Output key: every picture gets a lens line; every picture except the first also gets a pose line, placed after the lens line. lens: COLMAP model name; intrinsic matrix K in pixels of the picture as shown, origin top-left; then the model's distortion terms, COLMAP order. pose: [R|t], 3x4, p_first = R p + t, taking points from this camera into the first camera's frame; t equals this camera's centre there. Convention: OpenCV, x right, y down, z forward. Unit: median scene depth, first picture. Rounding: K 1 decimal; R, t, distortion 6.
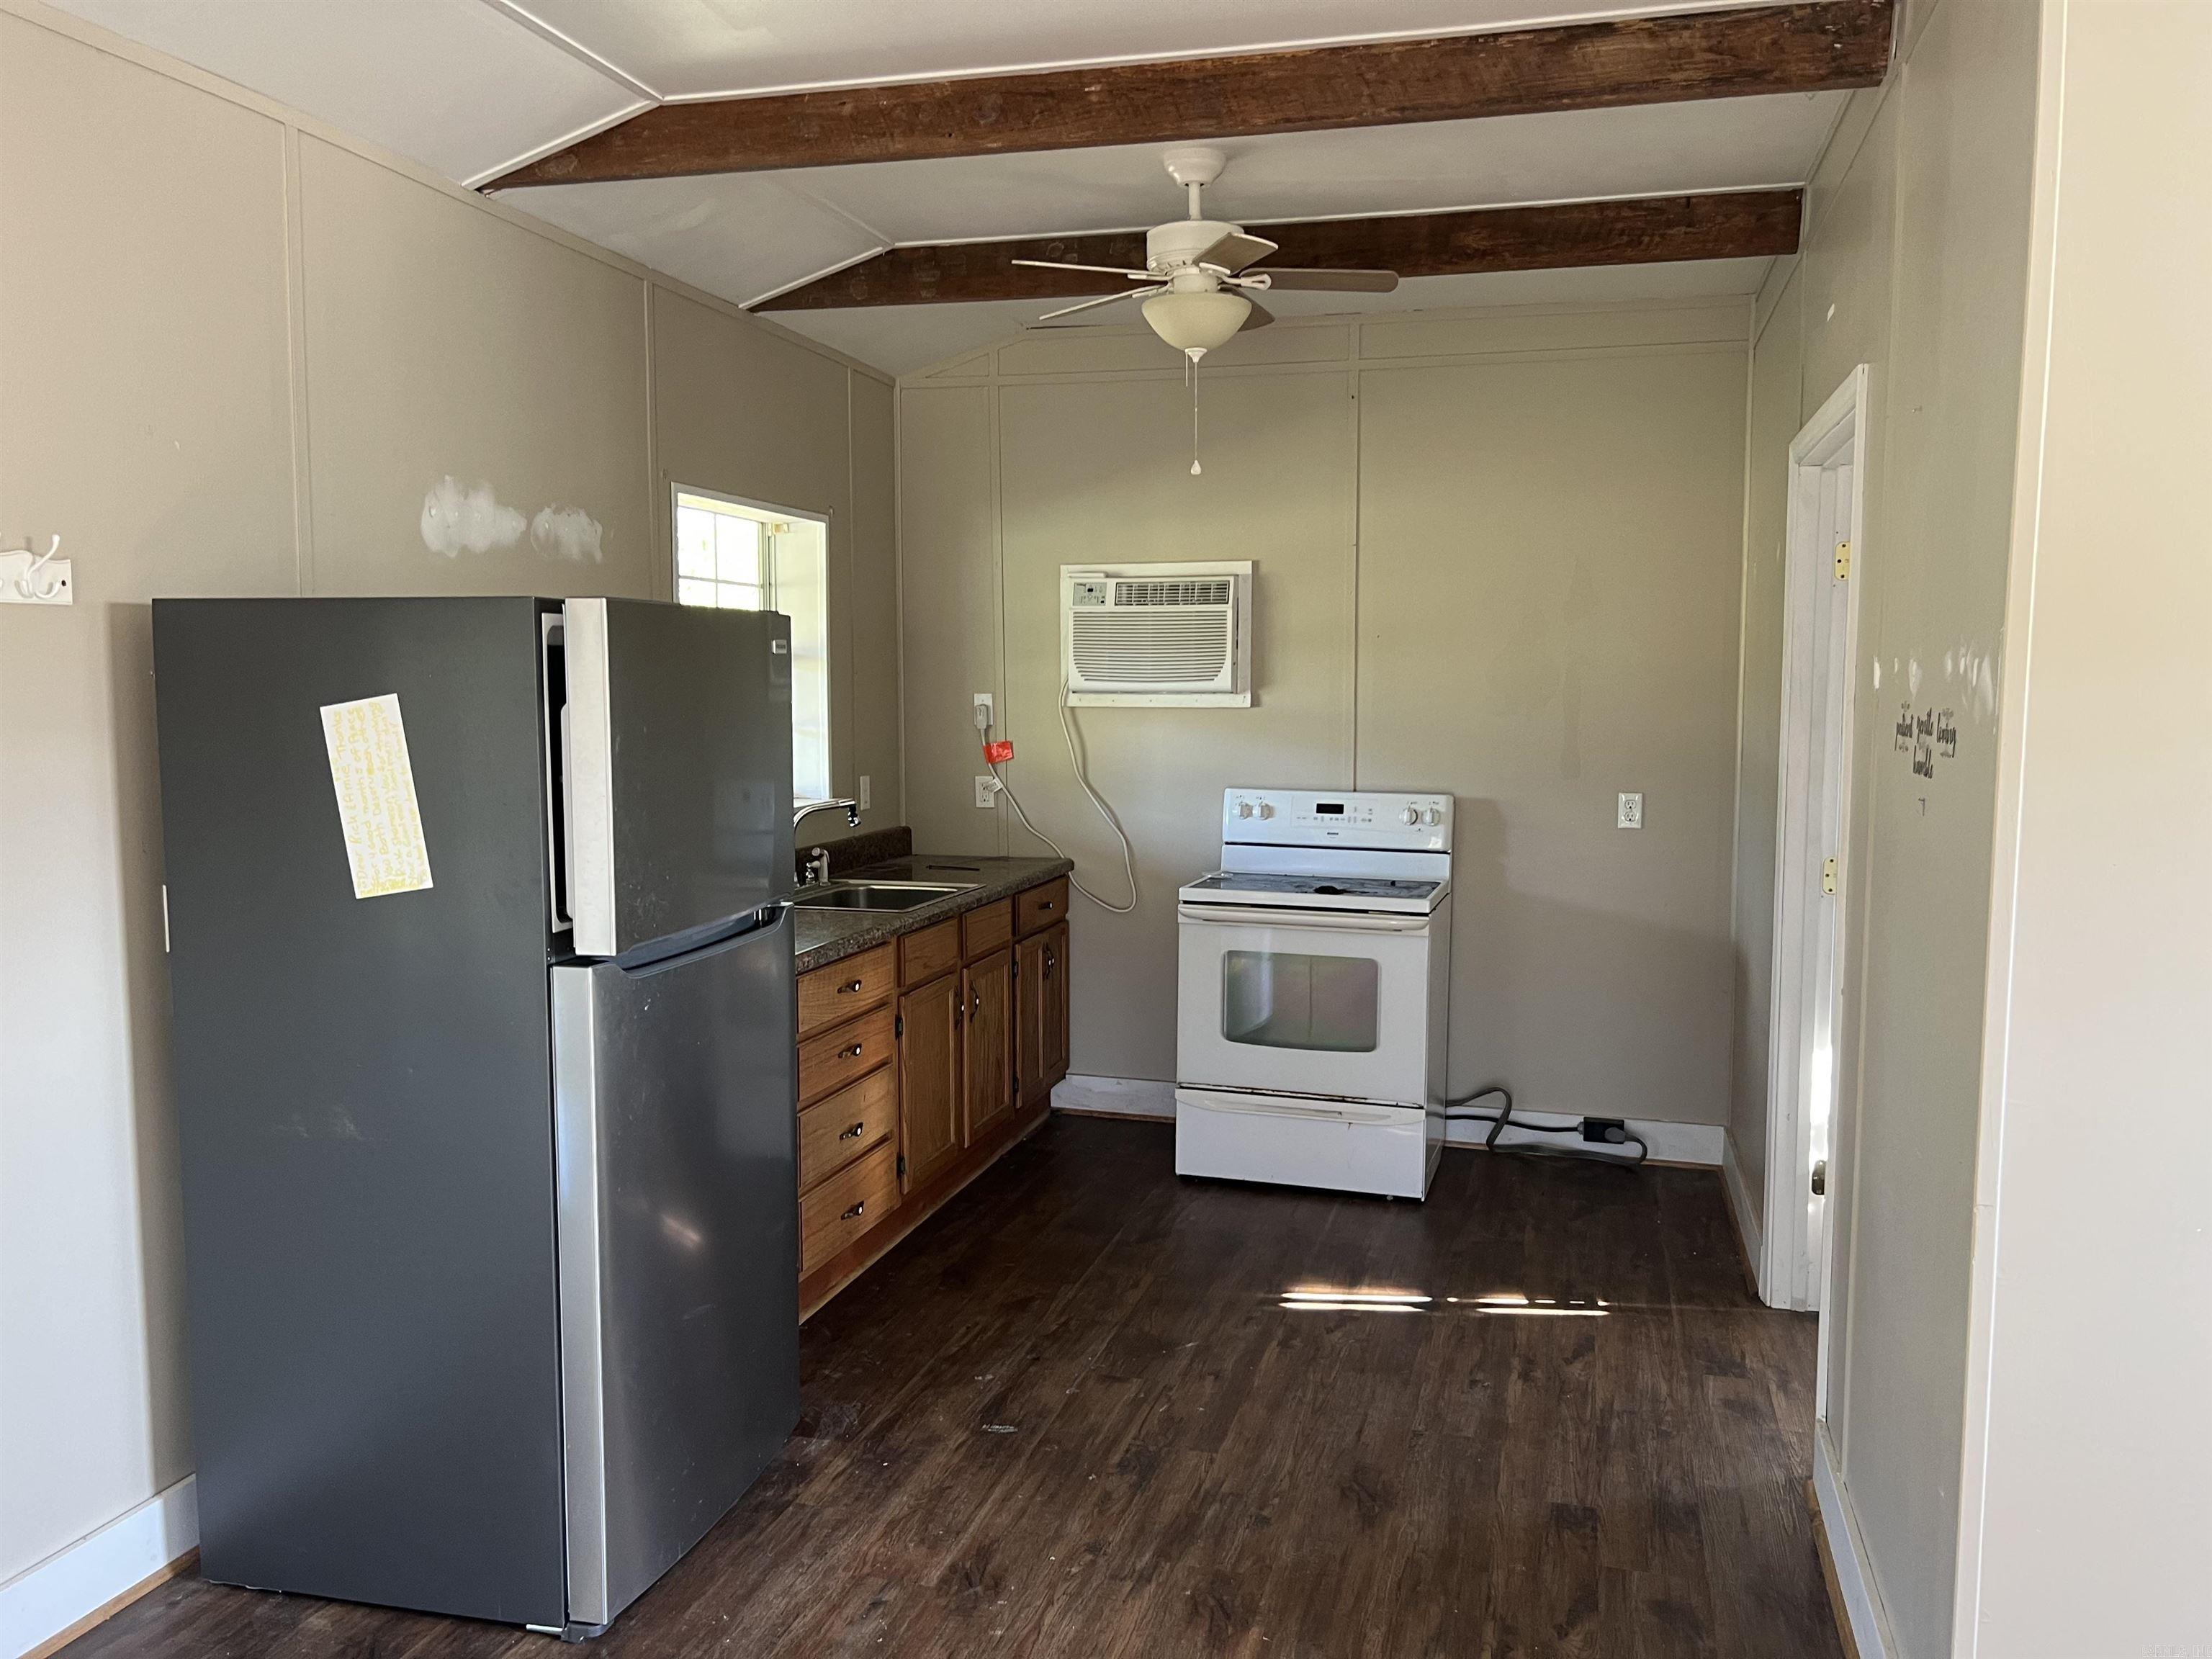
lens RADIAL K [[1696.3, 0, 1106.0], [0, 1696.3, 829.5], [0, 0, 1]] dist [0.093009, -0.098447]
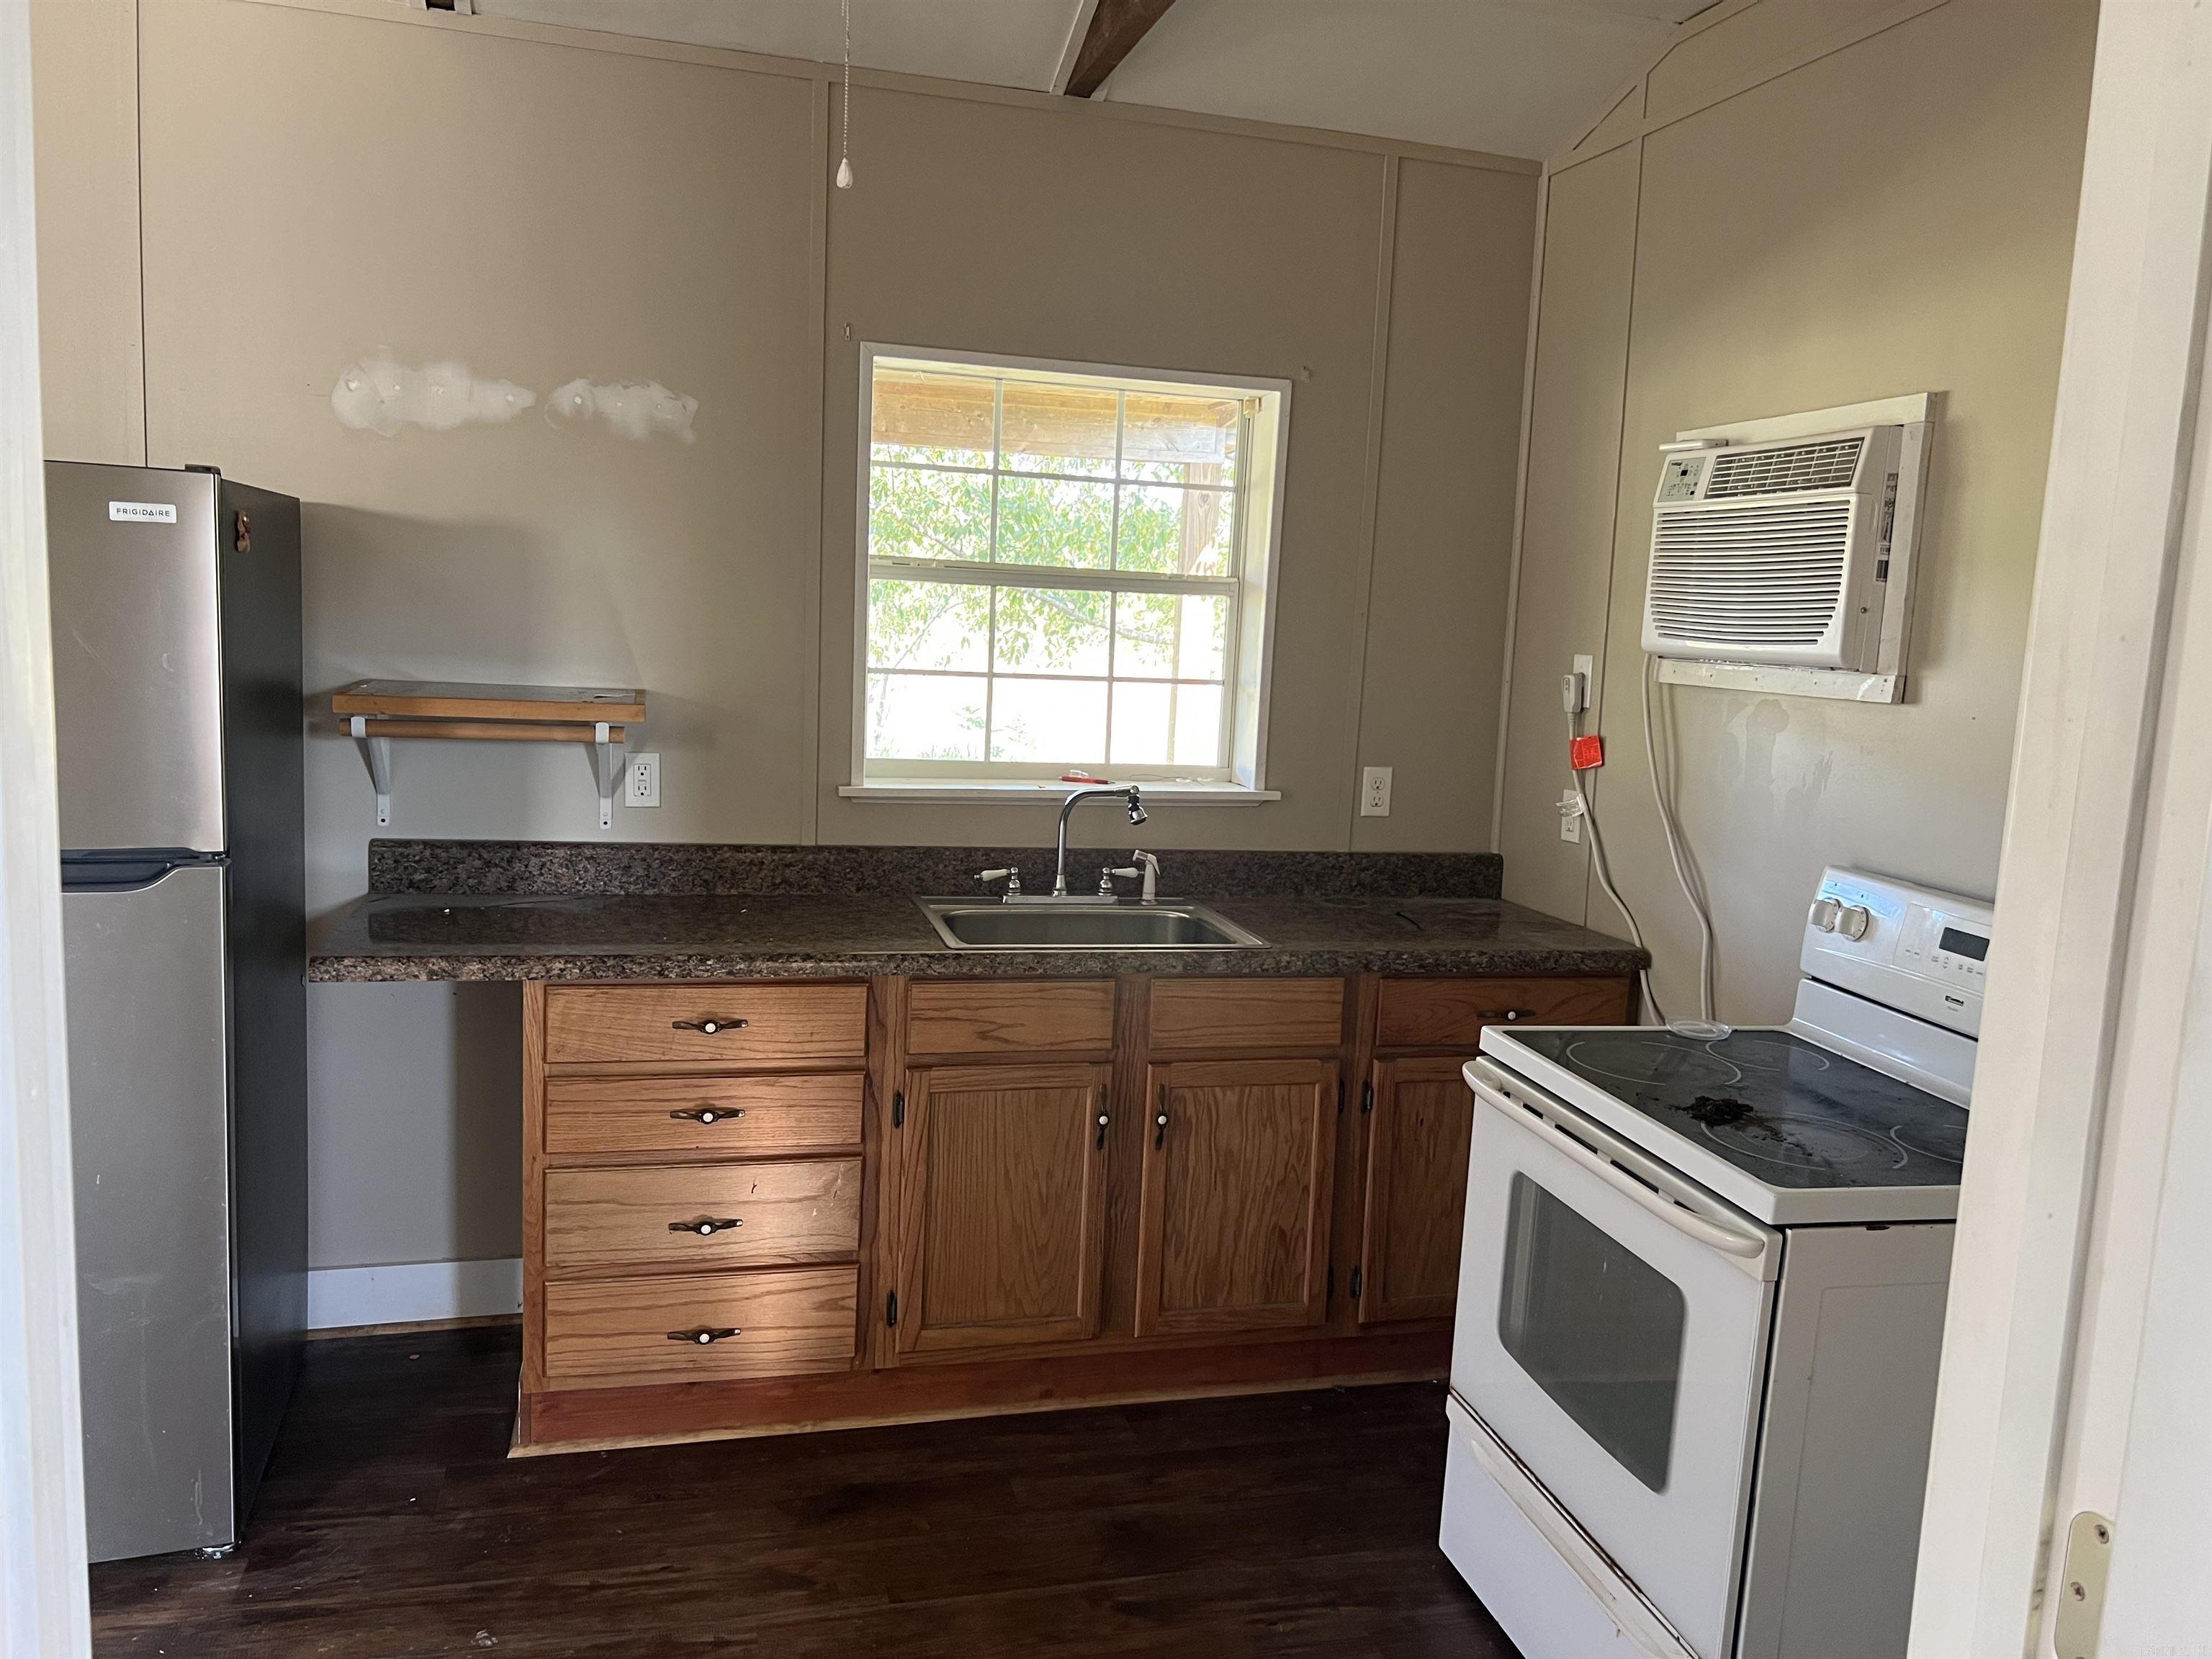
lens RADIAL K [[1696.3, 0, 1106.0], [0, 1696.3, 829.5], [0, 0, 1]] dist [0.093009, -0.098447]
pose [[0.502333, 0.134673, -0.854122, 0.395466], [-0.123849, 0.988818, 0.083073, -0.050752], [0.855759, 0.064052, 0.513395, 0.574669]]
